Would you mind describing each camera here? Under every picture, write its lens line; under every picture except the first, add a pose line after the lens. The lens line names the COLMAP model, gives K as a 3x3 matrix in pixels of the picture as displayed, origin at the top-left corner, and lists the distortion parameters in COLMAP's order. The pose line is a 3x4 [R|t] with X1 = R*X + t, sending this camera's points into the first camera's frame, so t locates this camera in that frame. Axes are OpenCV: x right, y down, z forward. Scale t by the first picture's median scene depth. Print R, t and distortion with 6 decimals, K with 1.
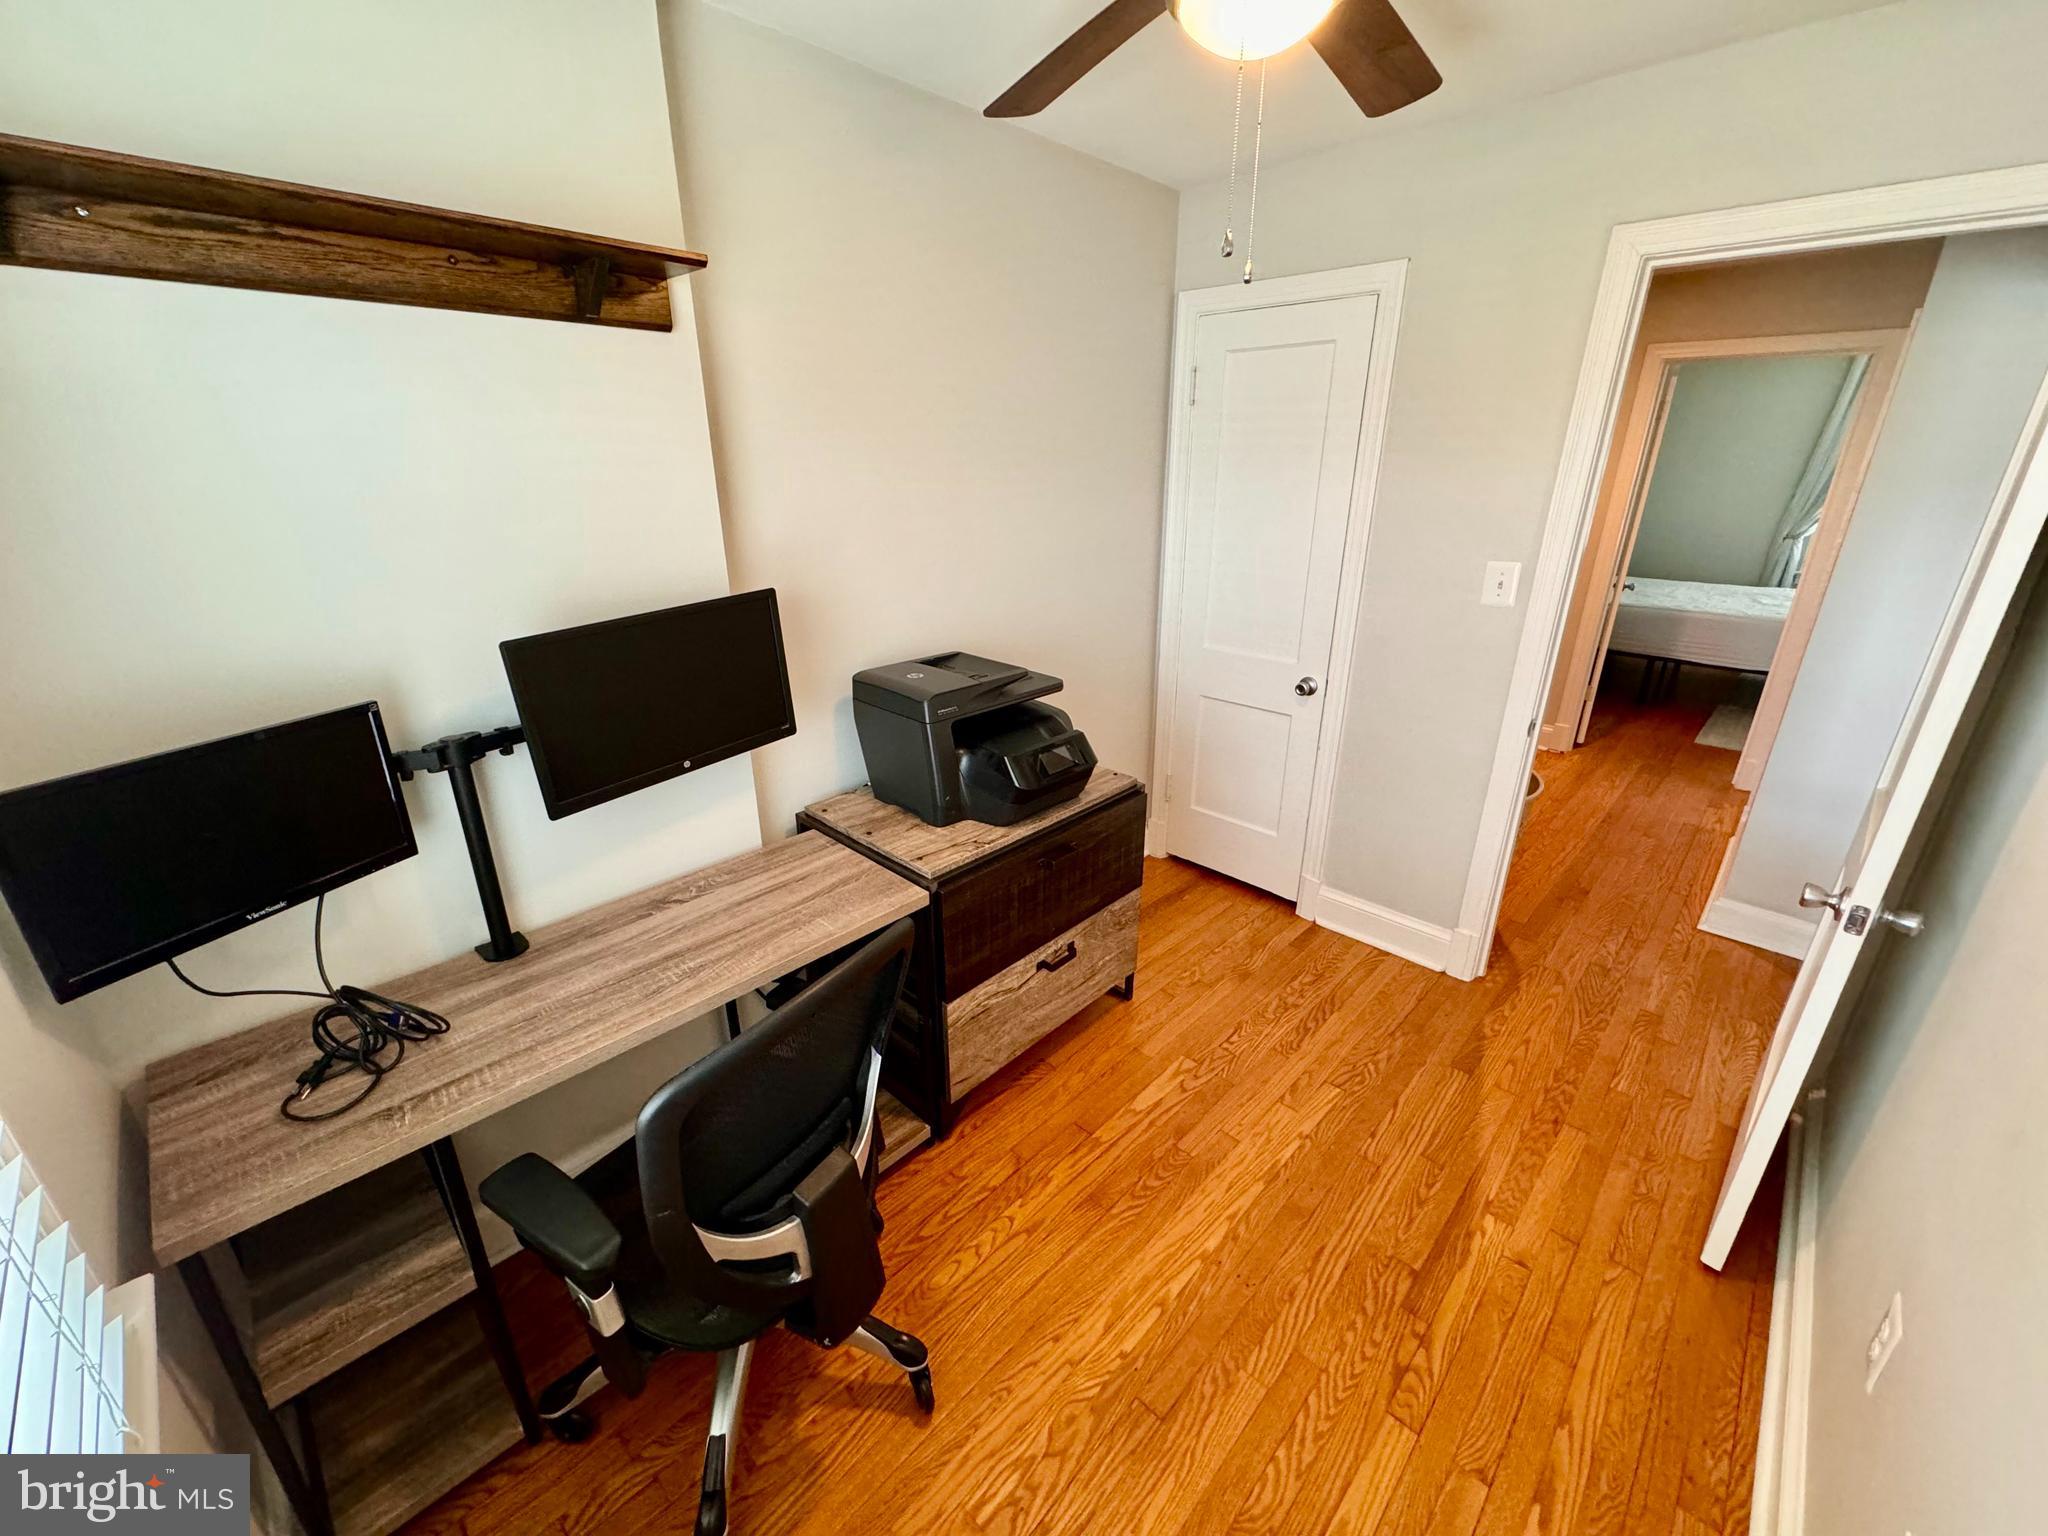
lens RADIAL K [[814.0, 0, 1020.2], [0, 814.0, 764.6], [0, 0, 1]] dist [0.000470, -0.000640]
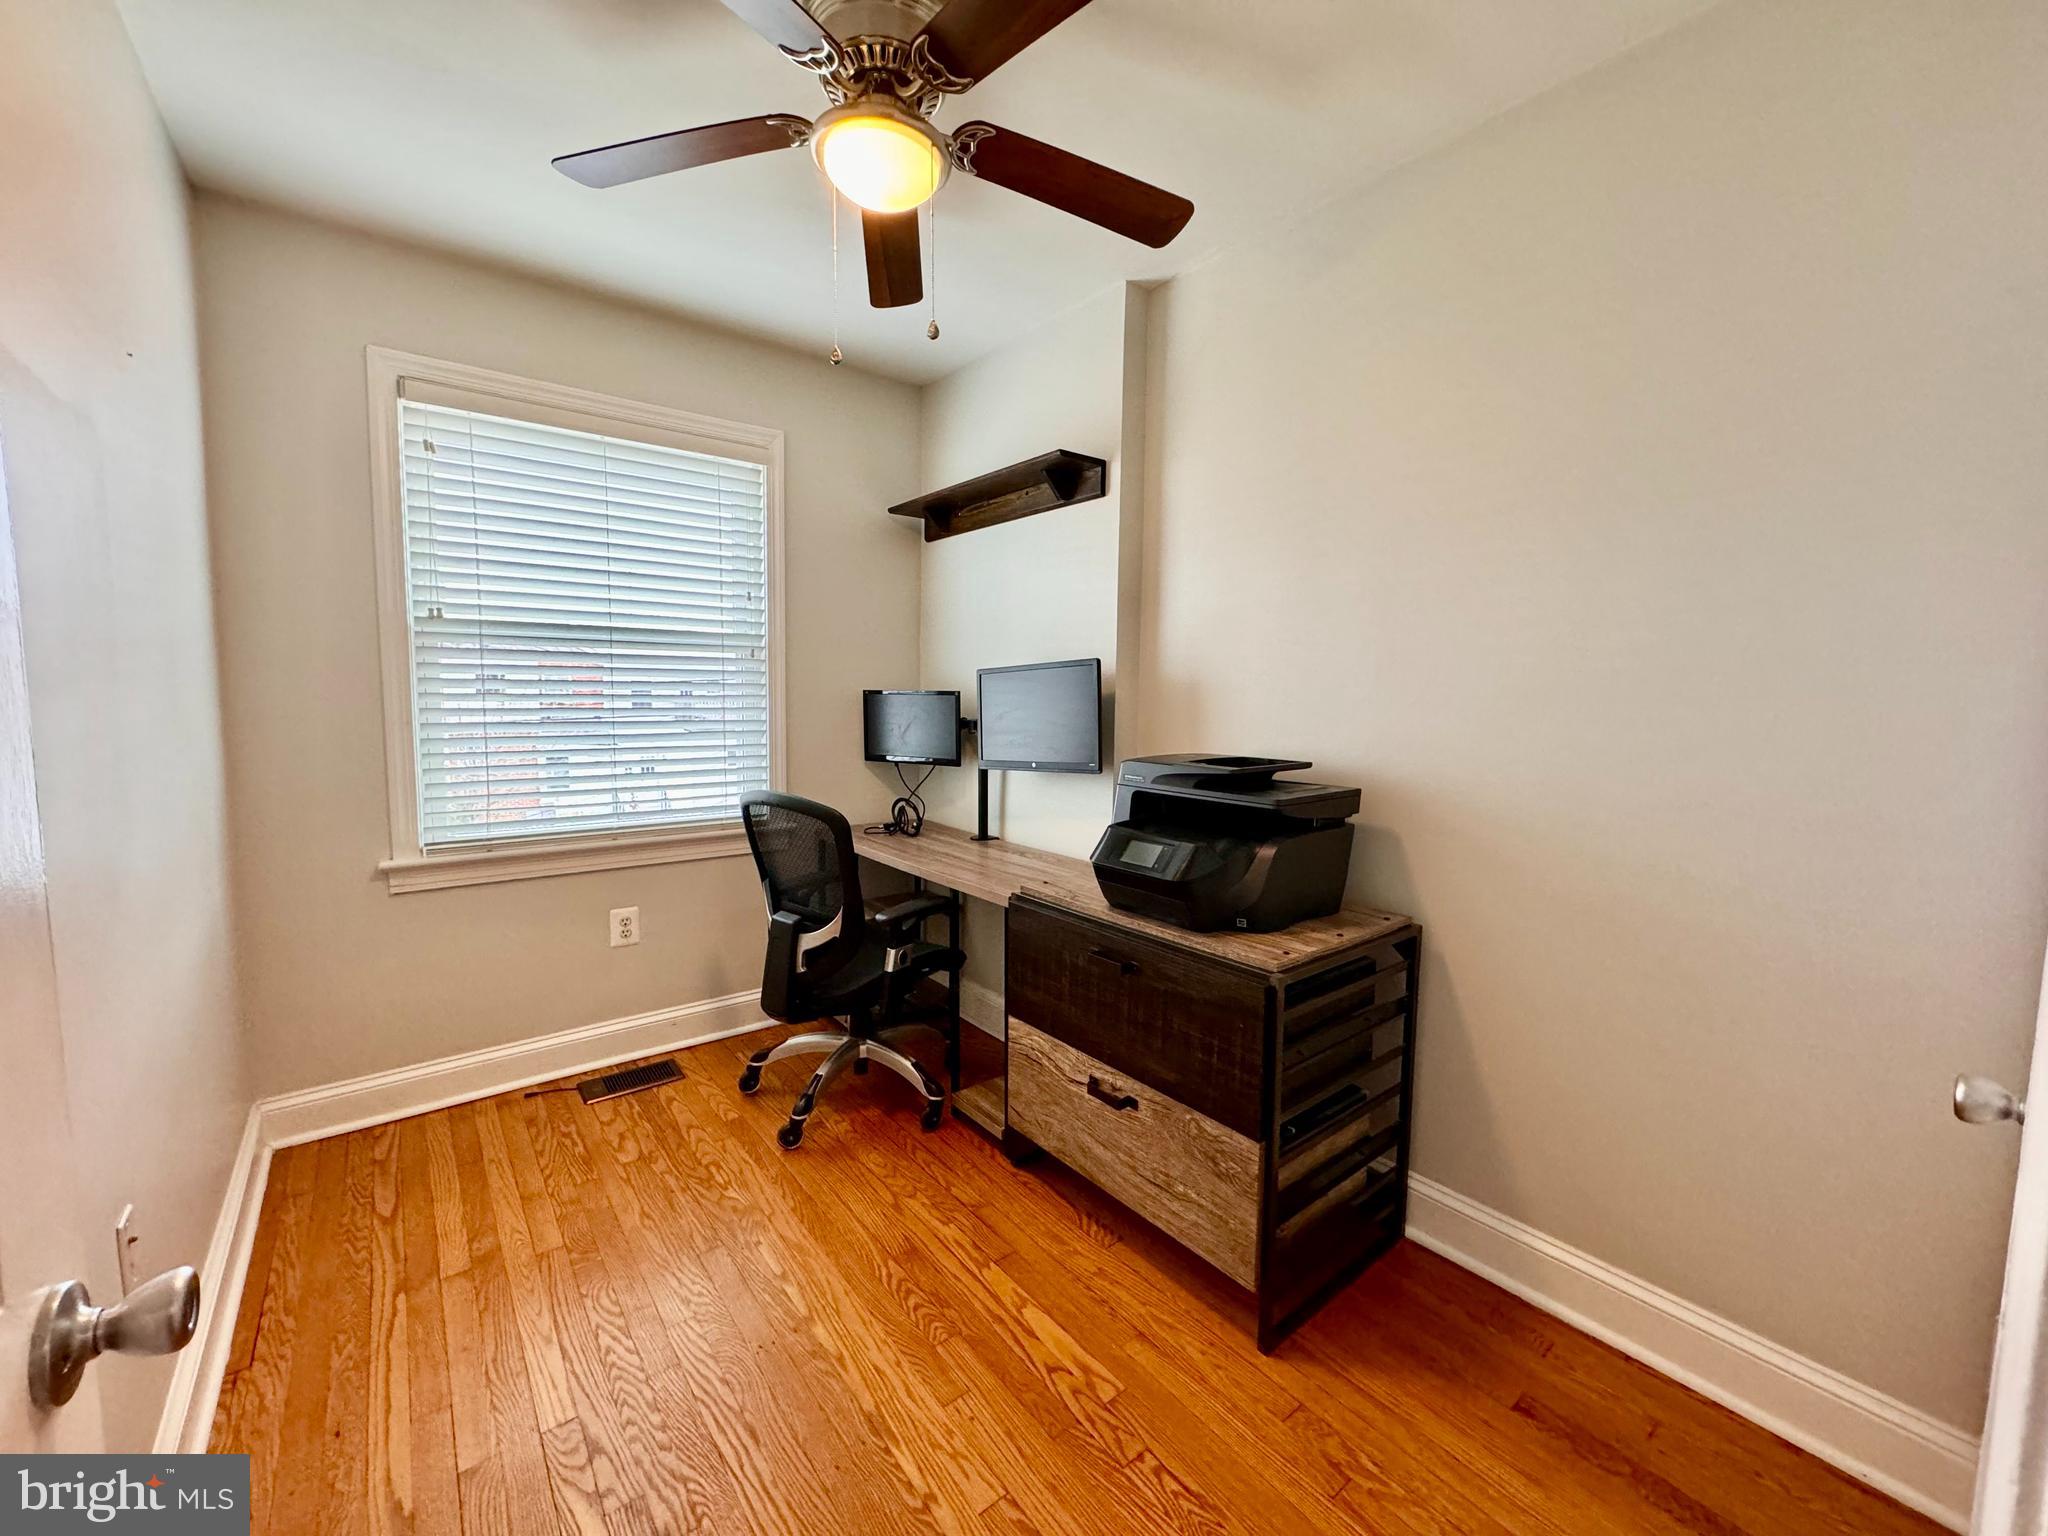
lens RADIAL K [[814.0, 0, 1025.3], [0, 814.0, 761.4], [0, 0, 1]] dist [0.000470, -0.000640]
pose [[-0.138207, 0.088994, -0.986397, 1.035945], [-0.356087, 0.924891, 0.133338, -0.190730], [0.924176, 0.369671, -0.096137, 1.070241]]
